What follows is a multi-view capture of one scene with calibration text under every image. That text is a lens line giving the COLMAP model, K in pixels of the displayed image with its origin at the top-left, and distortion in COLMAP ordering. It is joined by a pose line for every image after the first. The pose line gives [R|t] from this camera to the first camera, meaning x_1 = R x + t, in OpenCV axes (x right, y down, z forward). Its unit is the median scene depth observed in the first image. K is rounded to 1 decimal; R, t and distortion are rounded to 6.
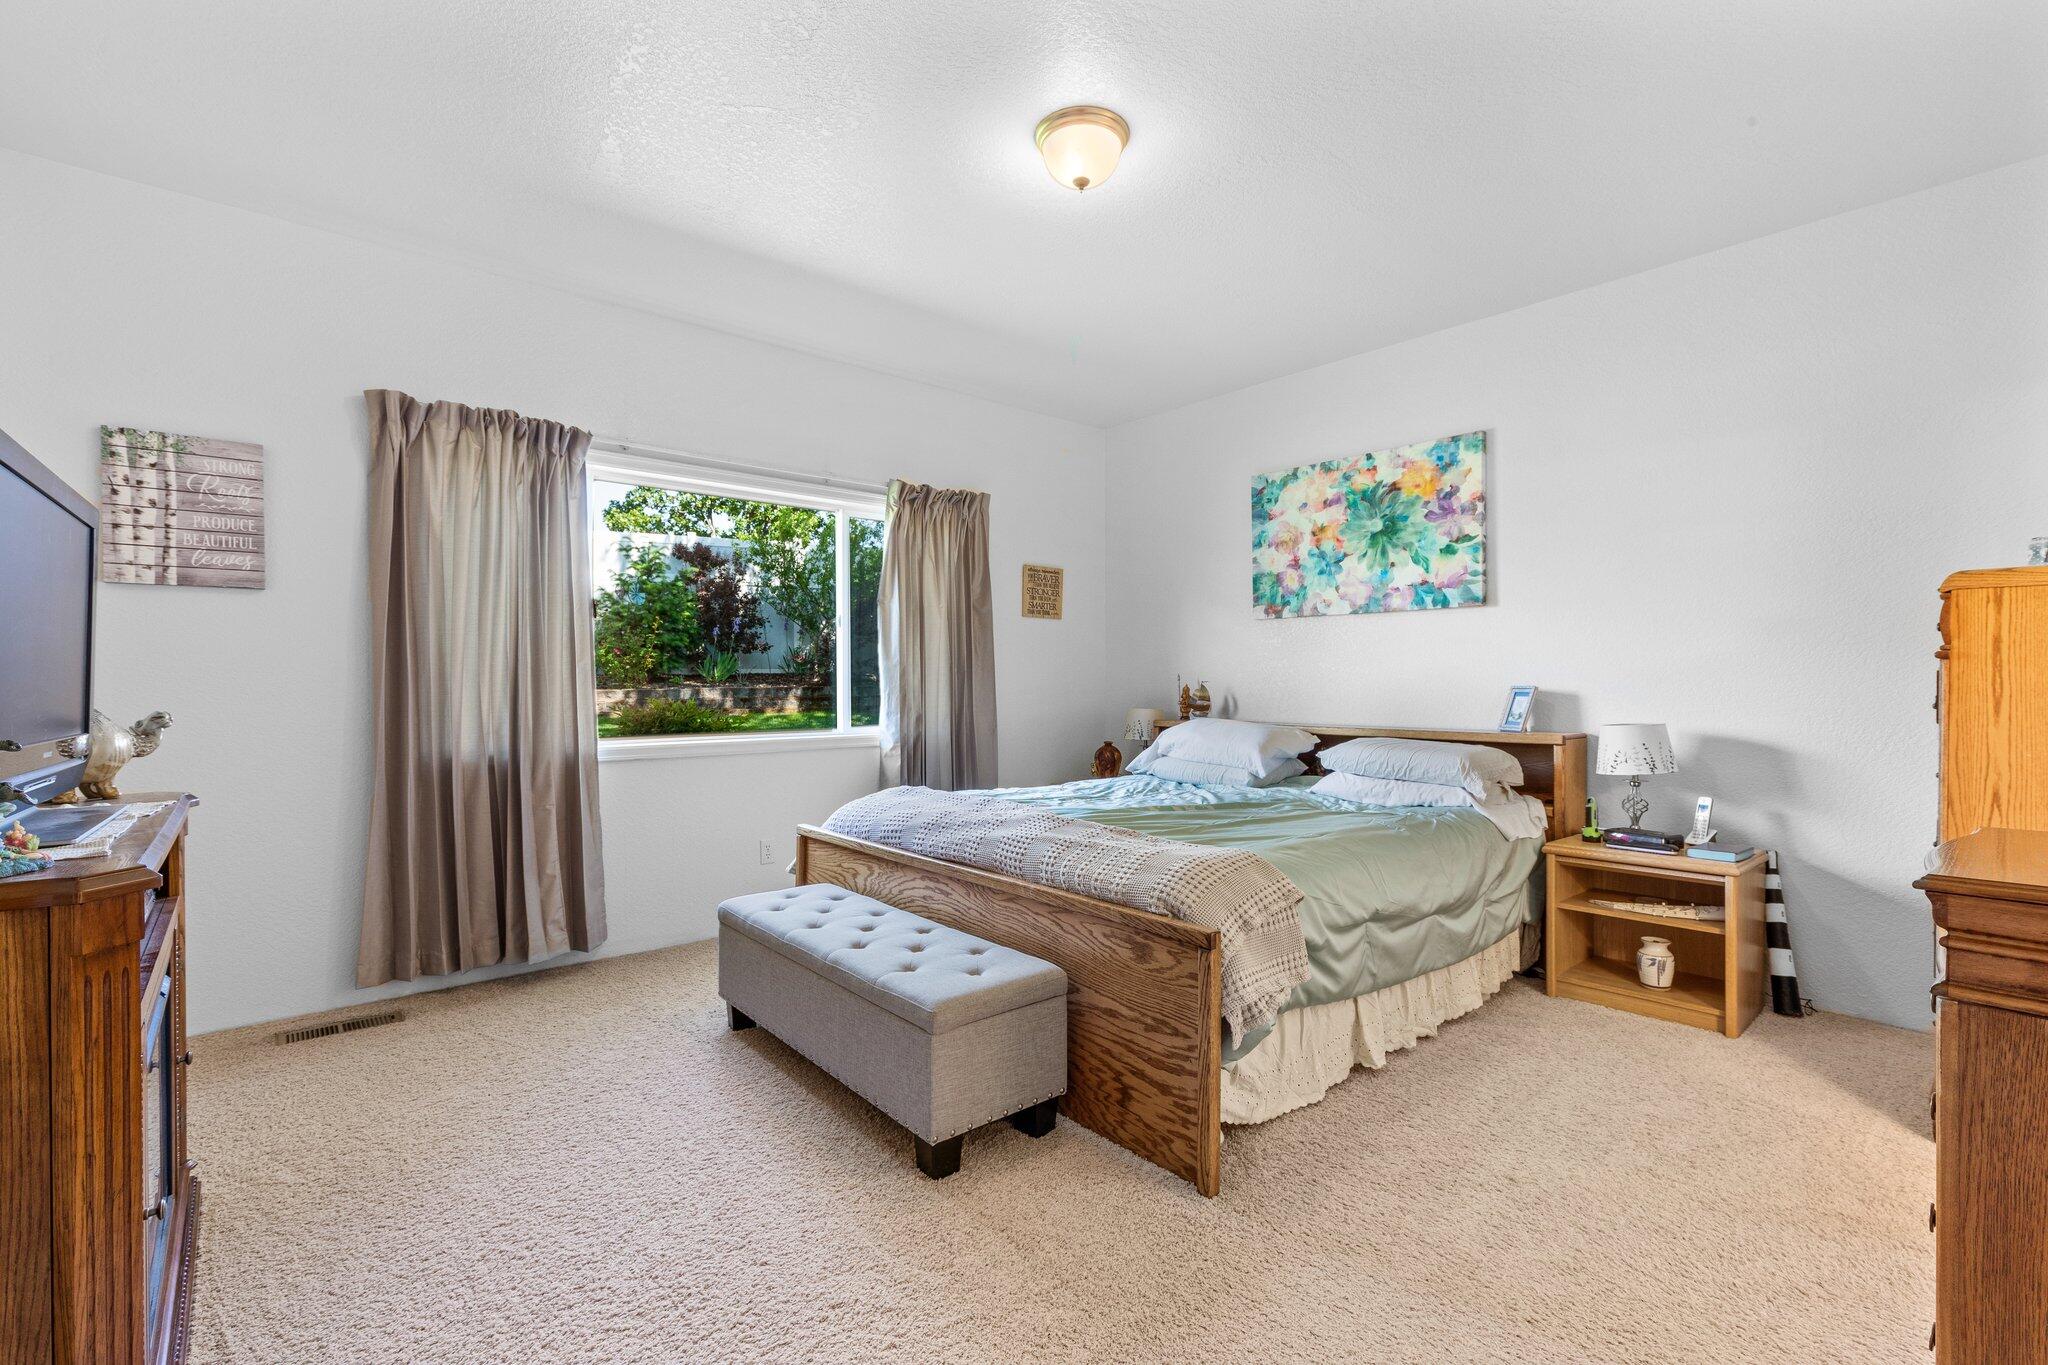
lens RADIAL K [[919.0, 0, 1034.3], [0, 919.0, 683.3], [0, 0, 1]] dist [0.008987, -0.002048]
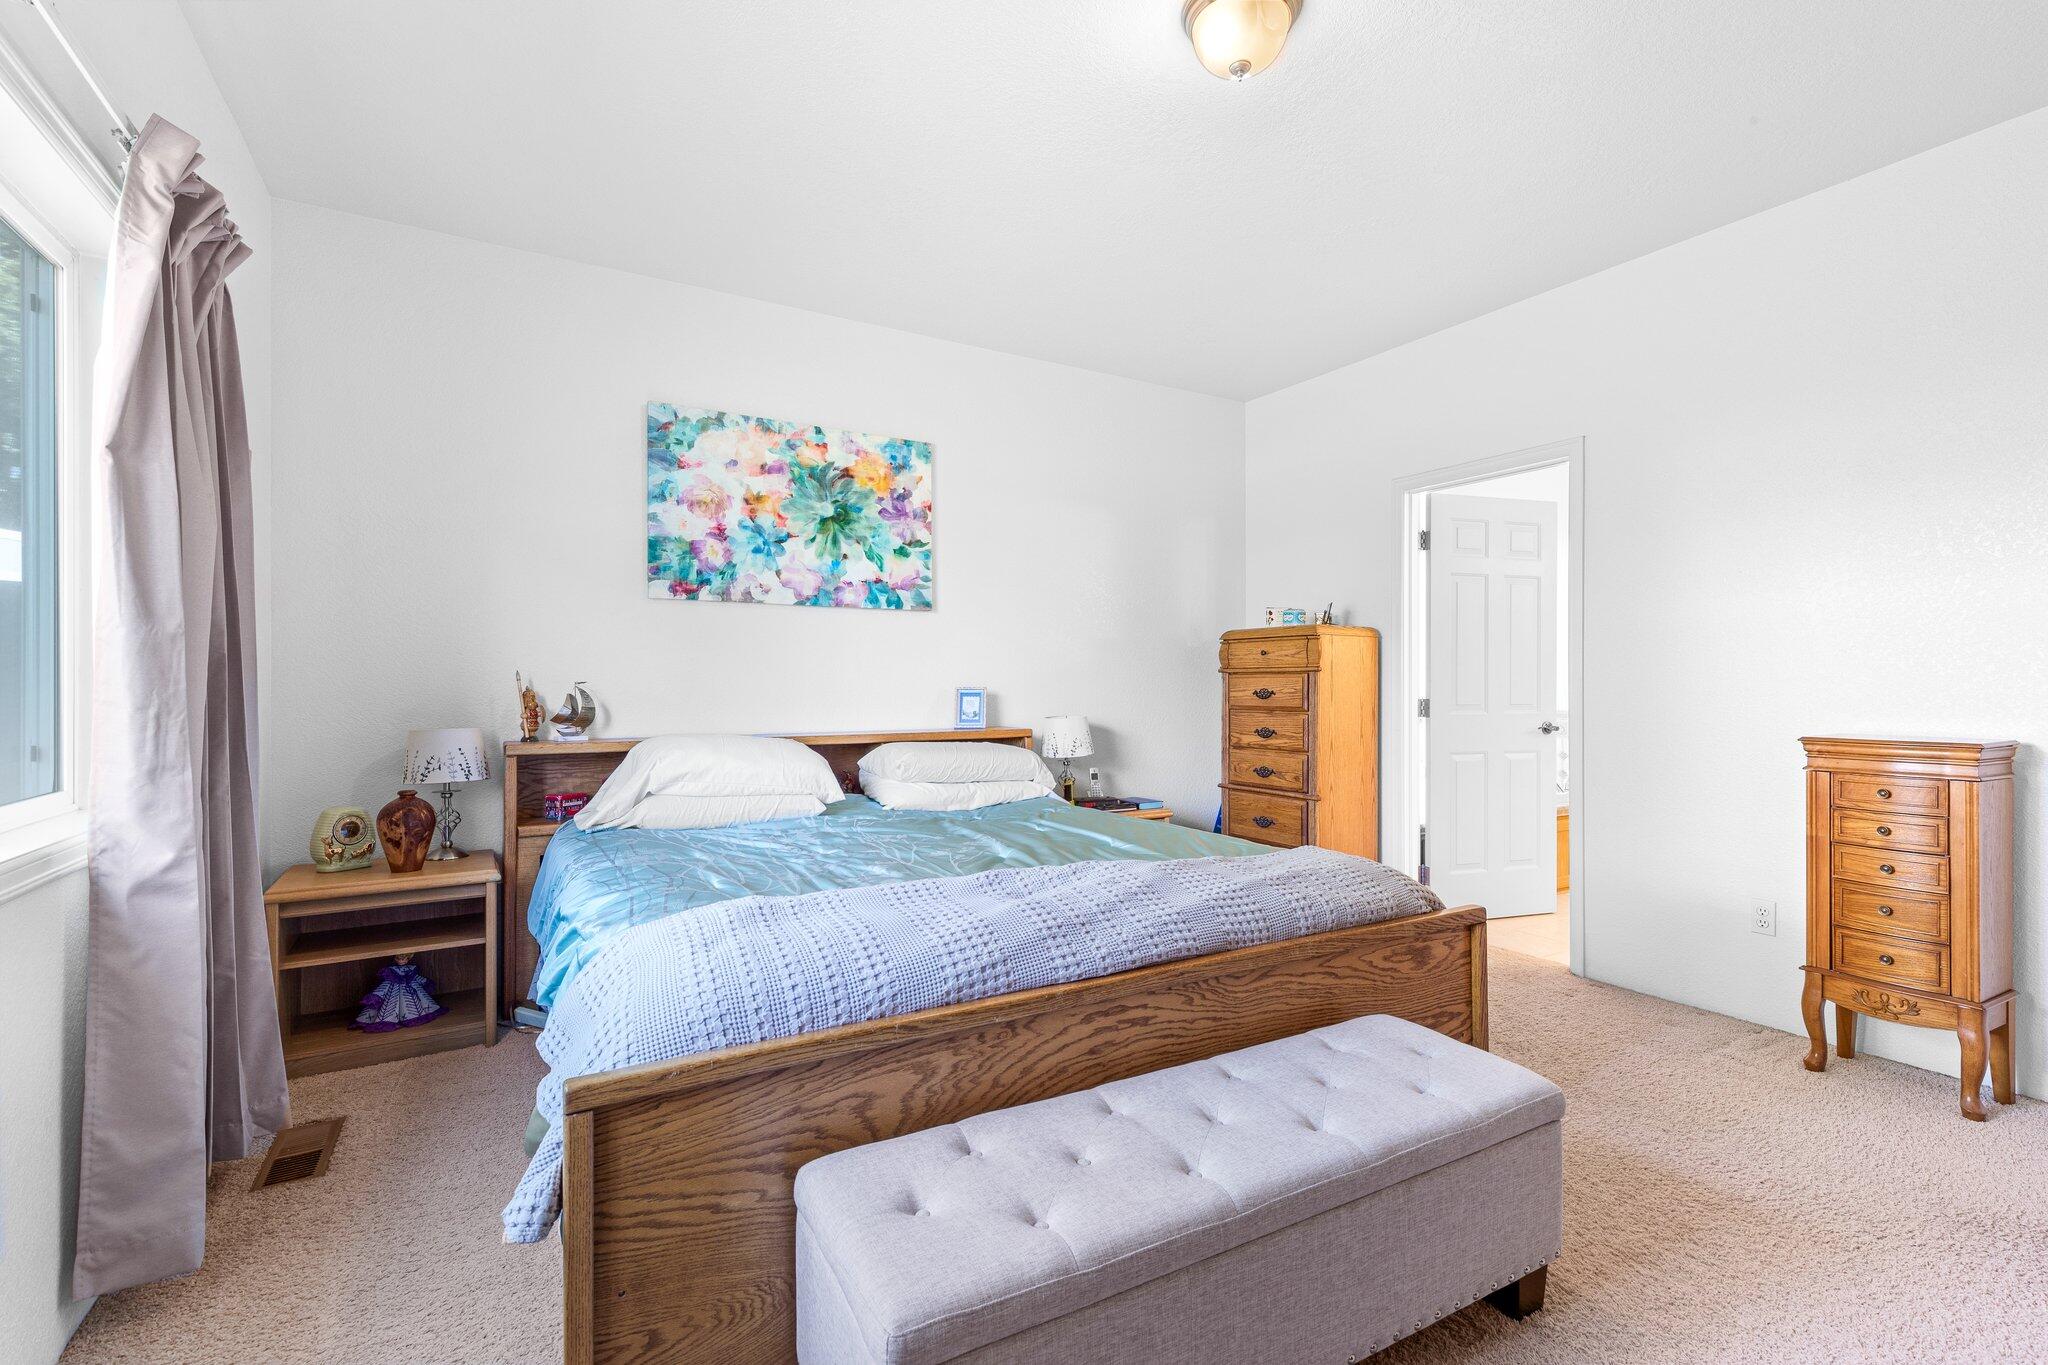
lens RADIAL K [[919.0, 0, 1028.5], [0, 919.0, 687.1], [0, 0, 1]] dist [0.008987, -0.002048]
pose [[0.180713, -0.000368, 0.983536, -0.476256], [0.002300, 0.999997, -0.000048, 0.002824], [-0.983533, 0.002271, 0.180714, 0.638761]]
